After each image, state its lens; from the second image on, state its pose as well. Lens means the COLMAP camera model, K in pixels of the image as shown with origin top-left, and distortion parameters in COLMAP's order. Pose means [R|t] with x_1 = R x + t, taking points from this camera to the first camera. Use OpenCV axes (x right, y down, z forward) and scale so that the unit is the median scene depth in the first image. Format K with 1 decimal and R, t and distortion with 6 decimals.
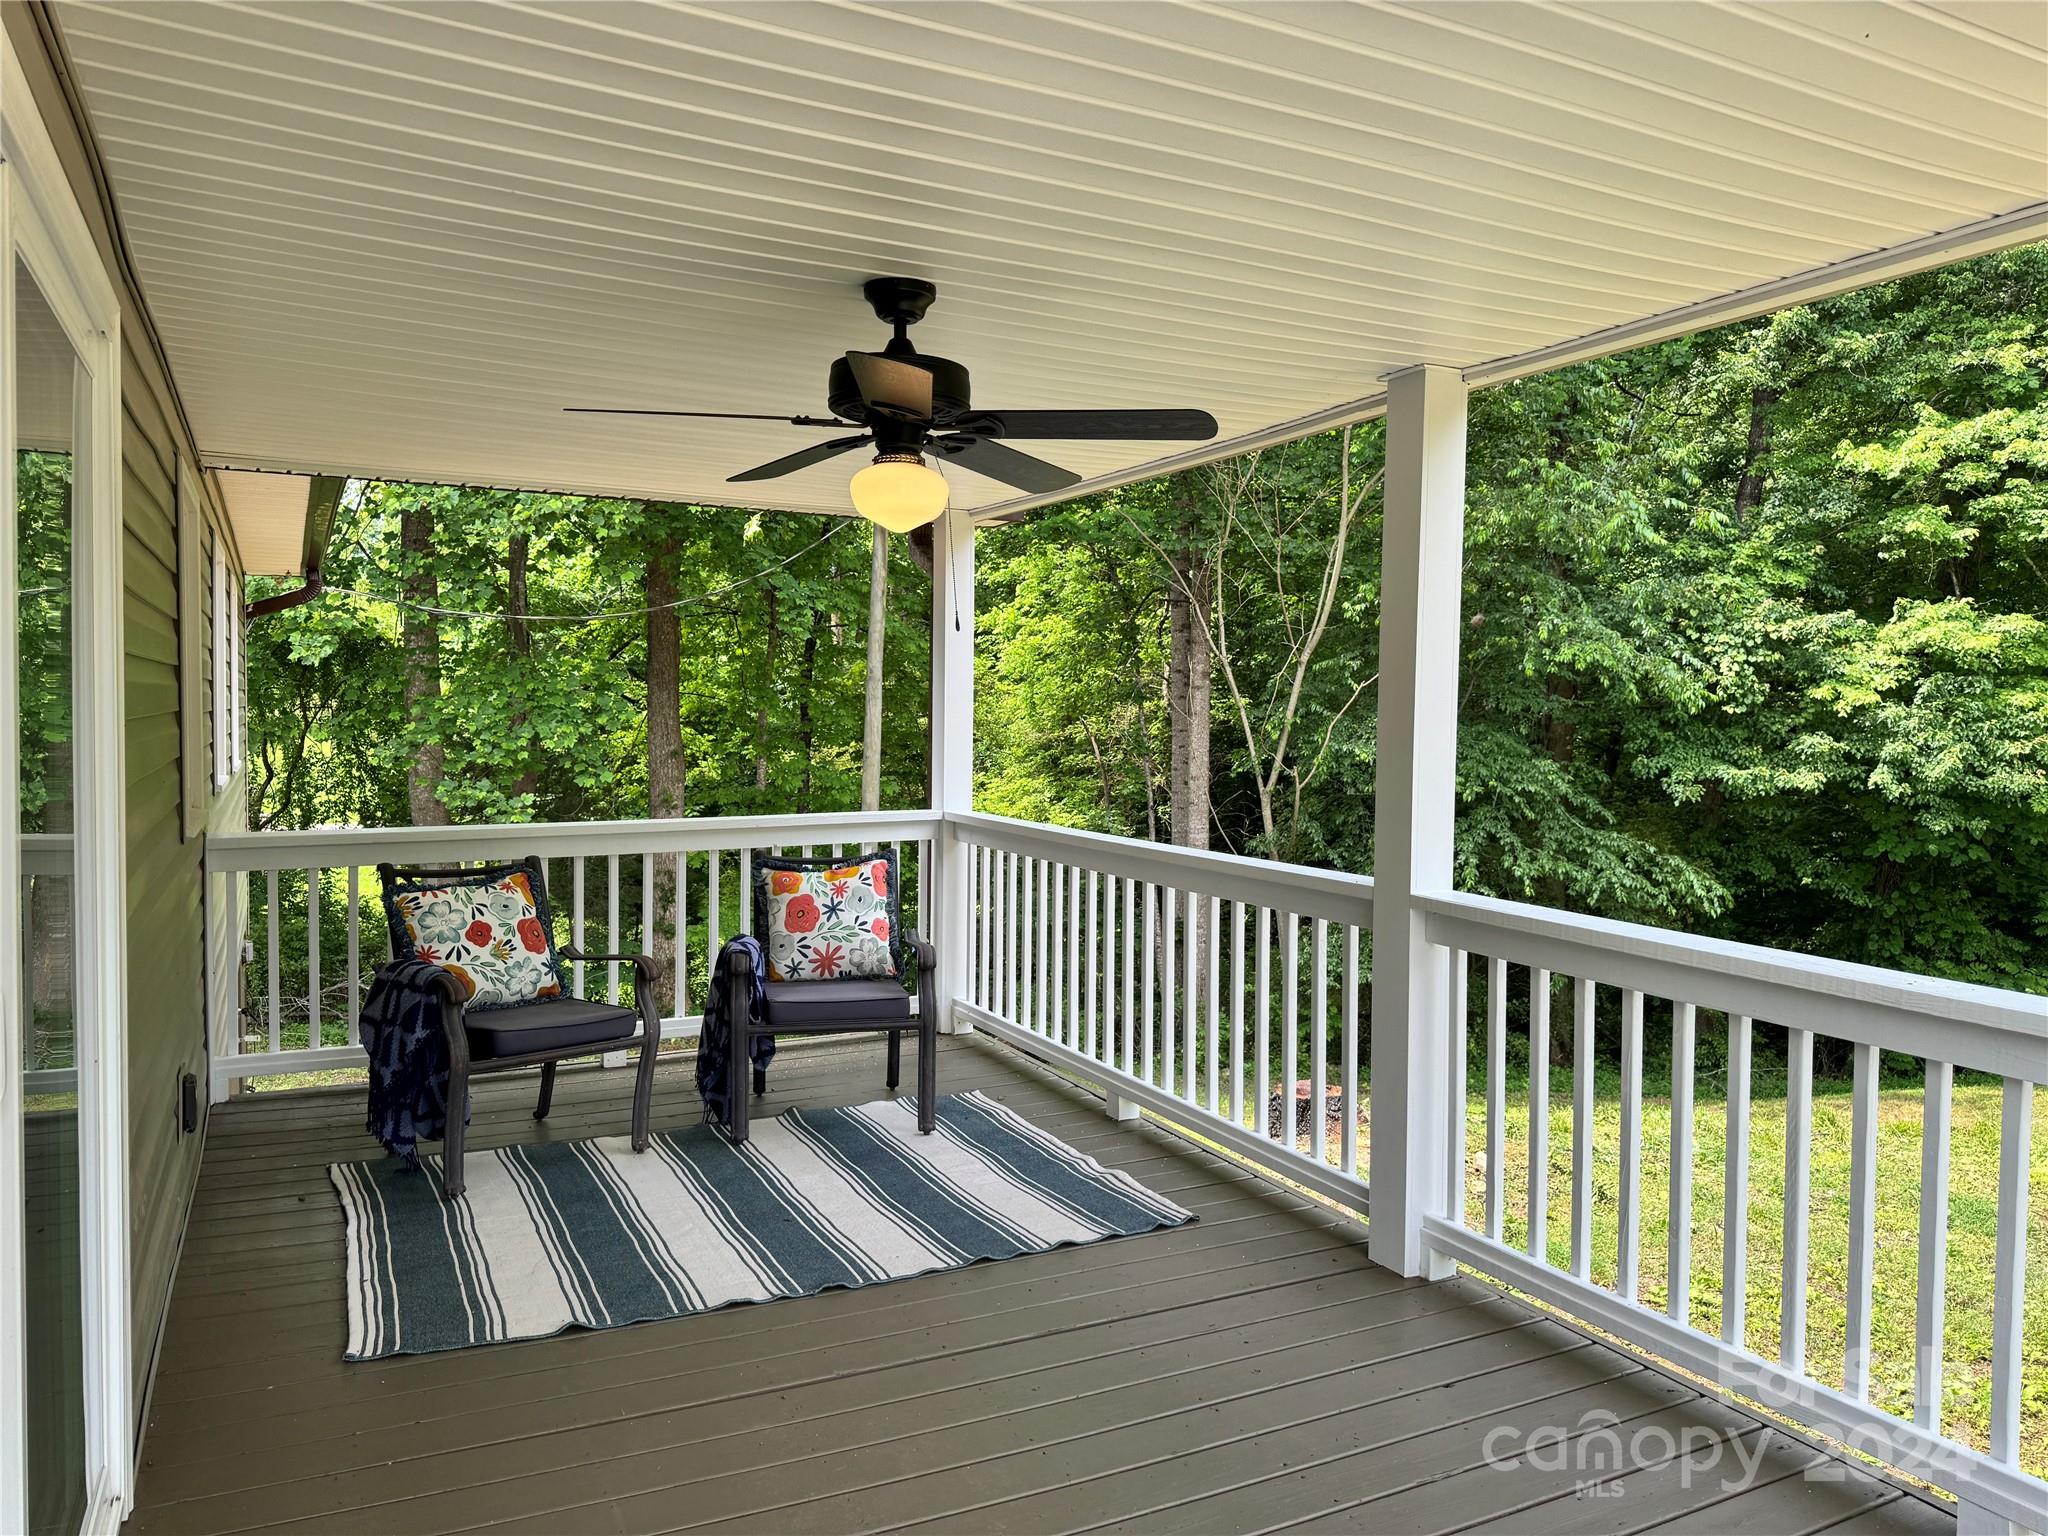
lens RADIAL K [[1434.4, 0, 1020.8], [0, 1434.4, 776.0], [0, 0, 1]] dist [0.108891, -0.151576]
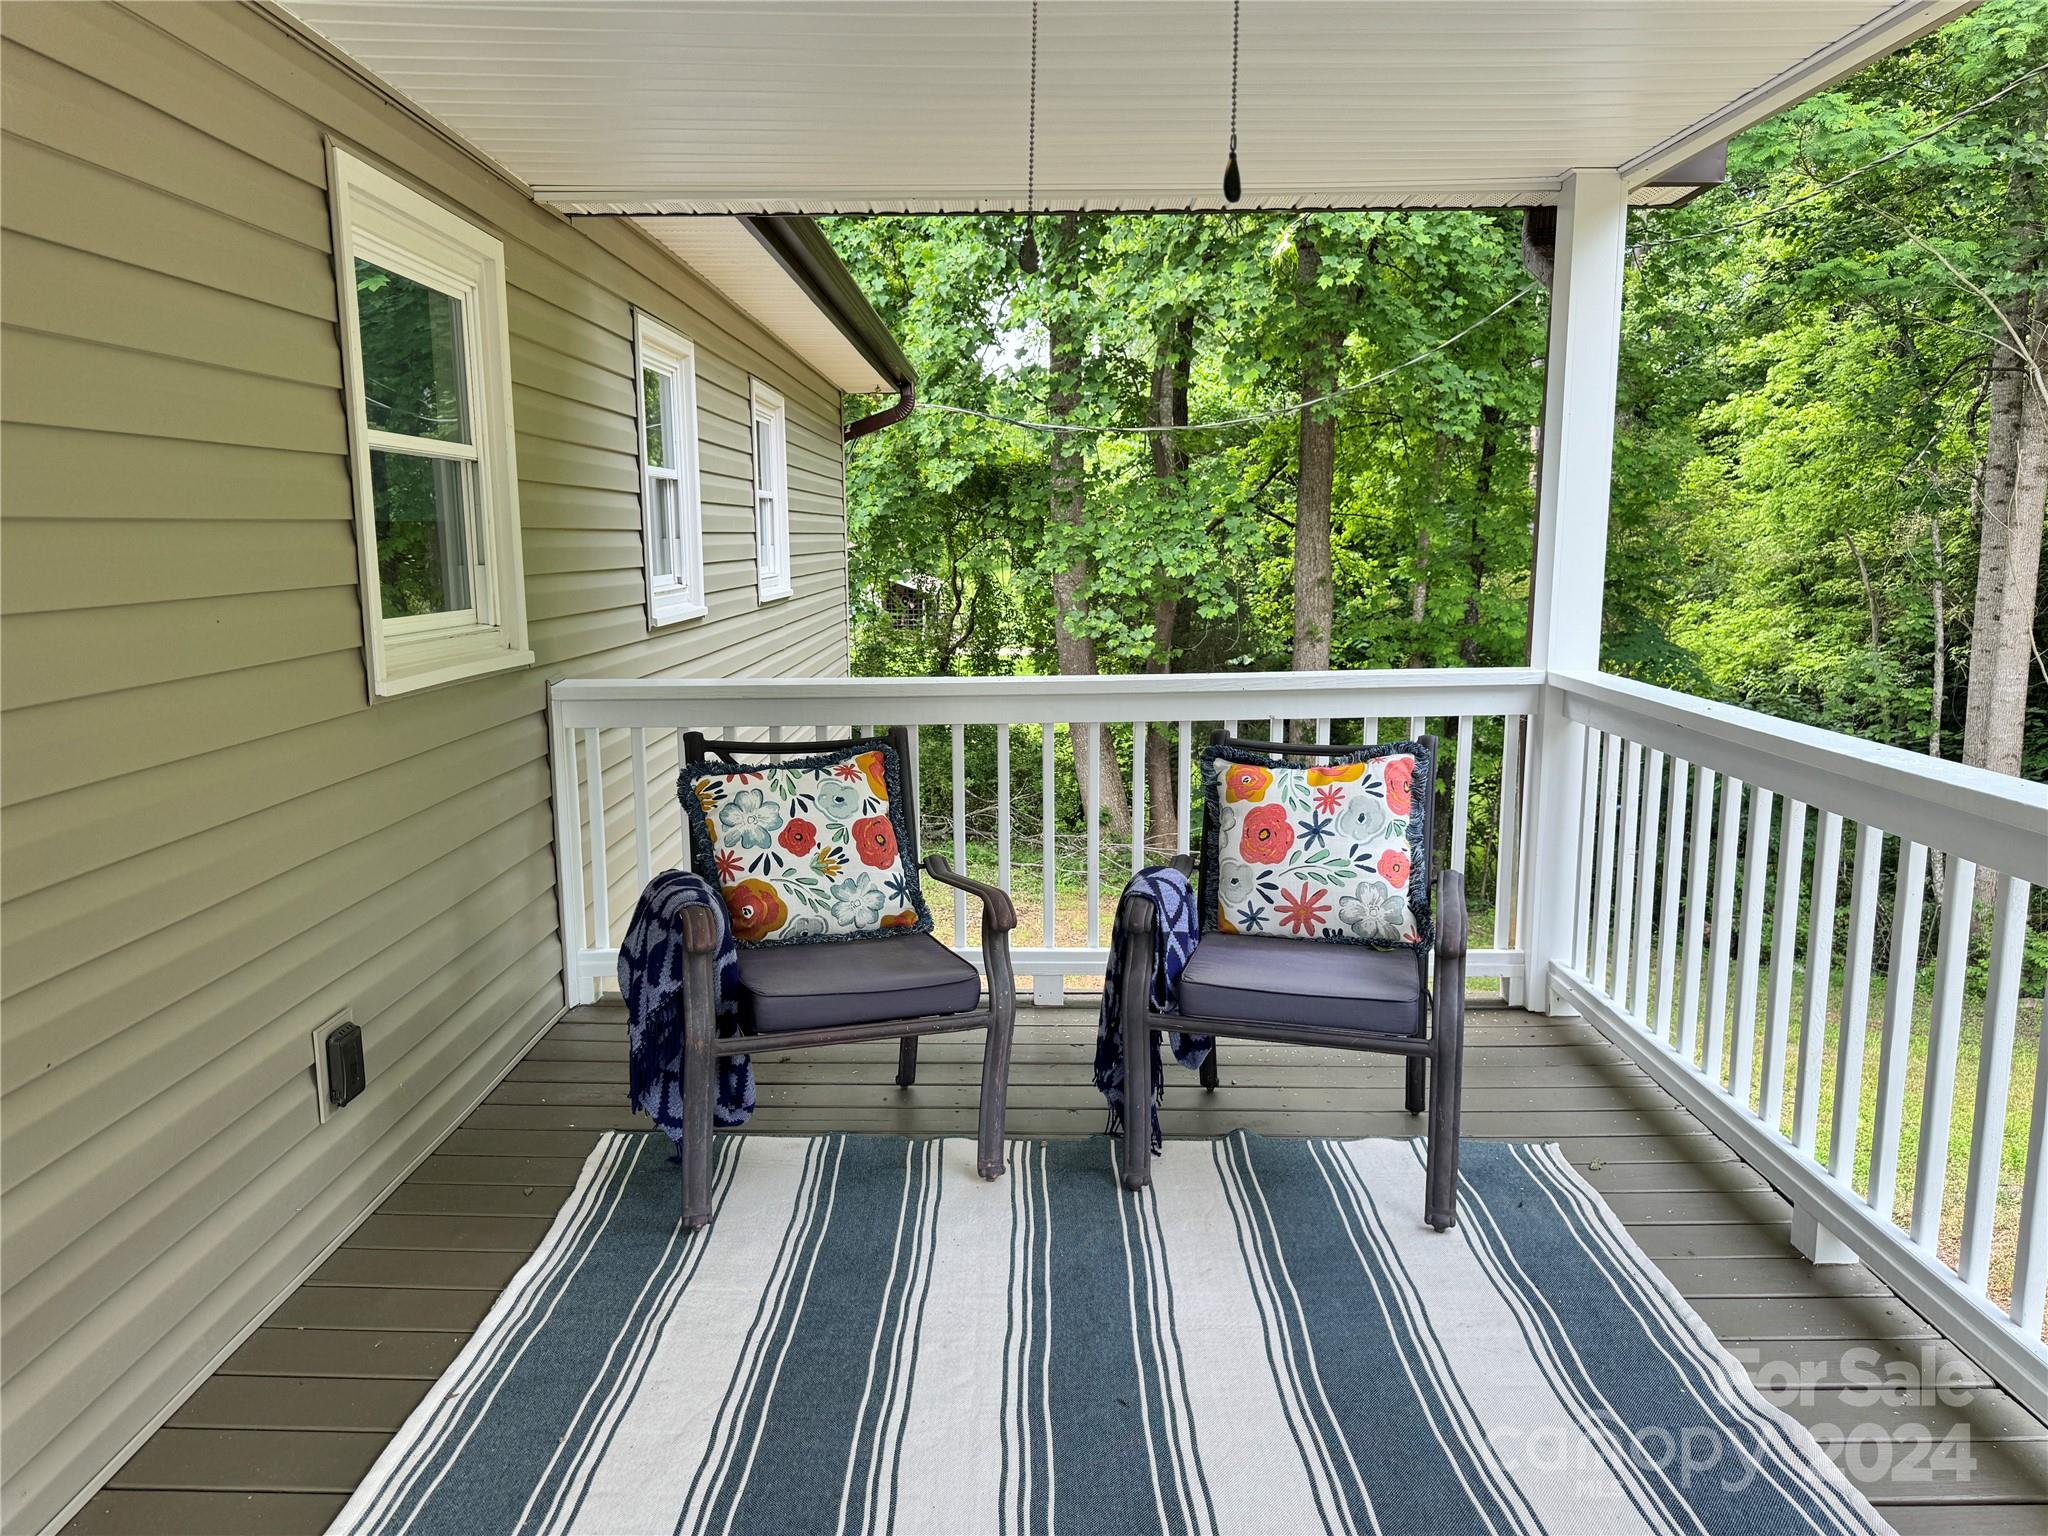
lens RADIAL K [[1434.4, 0, 1020.8], [0, 1434.4, 776.0], [0, 0, 1]] dist [0.108891, -0.151576]
pose [[0.891548, 0.059999, -0.448934, 0.035596], [-0.006409, 0.992759, 0.119953, -0.005975], [0.452880, -0.104067, 0.885477, 0.383293]]
